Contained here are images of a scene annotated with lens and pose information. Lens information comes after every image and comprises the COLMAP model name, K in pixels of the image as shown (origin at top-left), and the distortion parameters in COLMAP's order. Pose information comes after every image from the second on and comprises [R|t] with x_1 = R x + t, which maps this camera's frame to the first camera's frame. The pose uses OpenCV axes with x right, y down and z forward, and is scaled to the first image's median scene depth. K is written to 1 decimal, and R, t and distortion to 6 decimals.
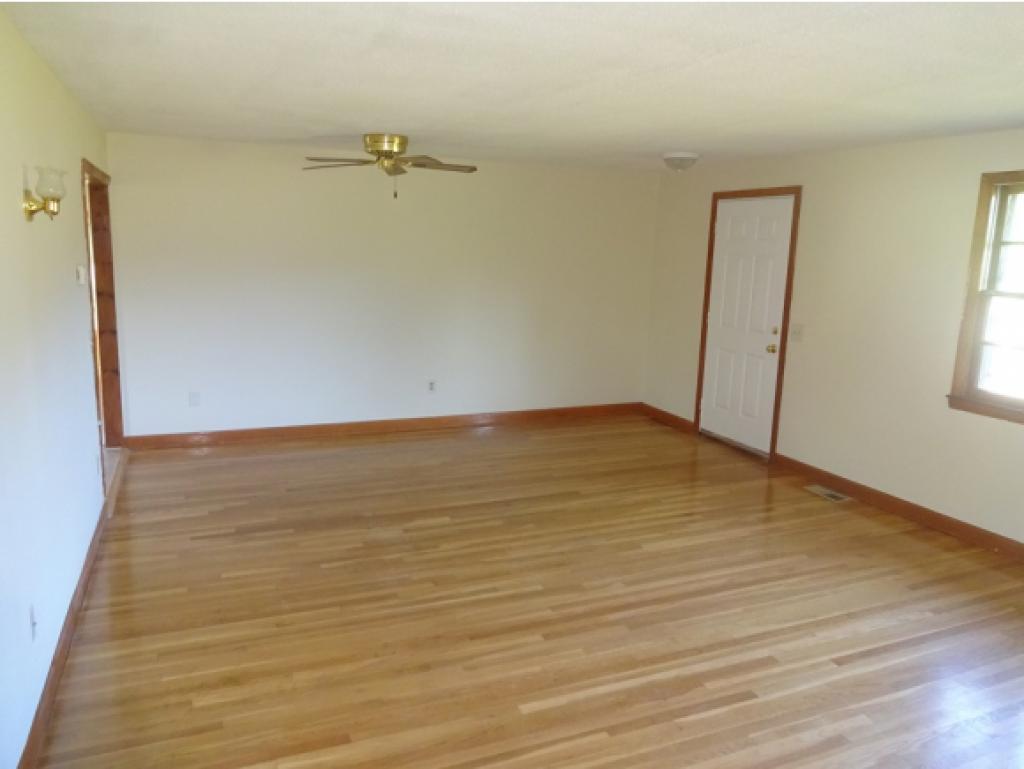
lens RADIAL K [[756.5, 0, 512.0], [0, 756.5, 384.5], [0, 0, 1]] dist [-0.014647, -0.001795]
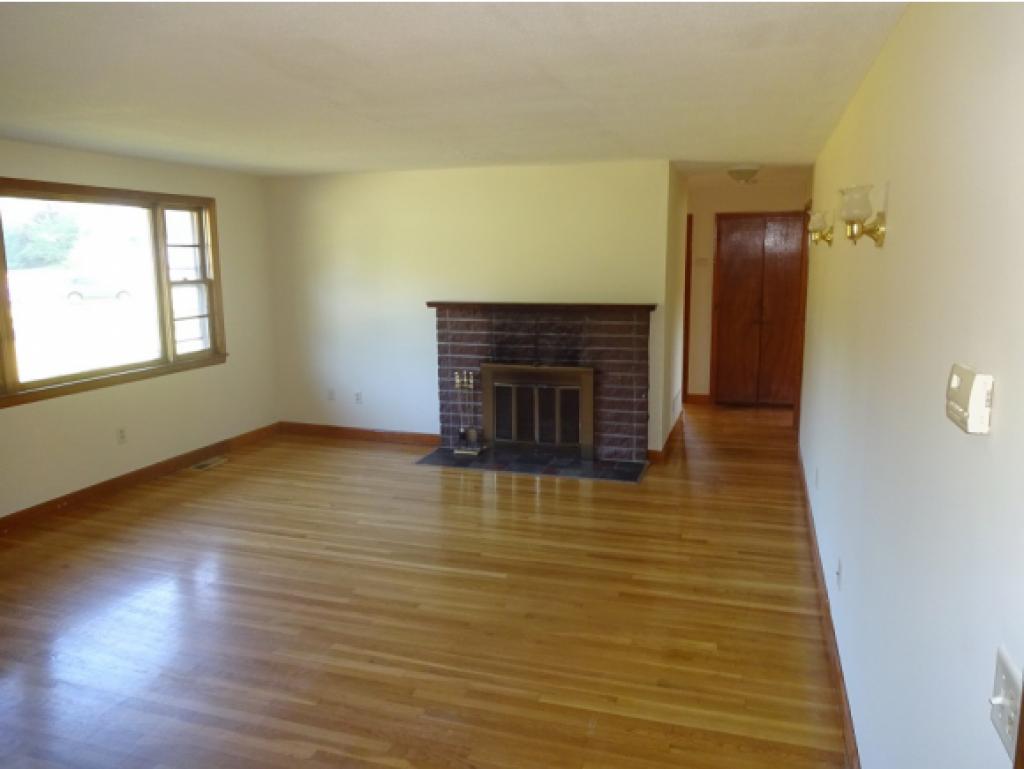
lens RADIAL K [[756.5, 0, 512.0], [0, 756.5, 384.5], [0, 0, 1]] dist [-0.014647, -0.001795]
pose [[-0.753639, -0.134073, 0.643469, -0.733704], [0.106778, 0.940998, 0.321125, -0.318744], [-0.648558, 0.310721, -0.694857, 1.569697]]
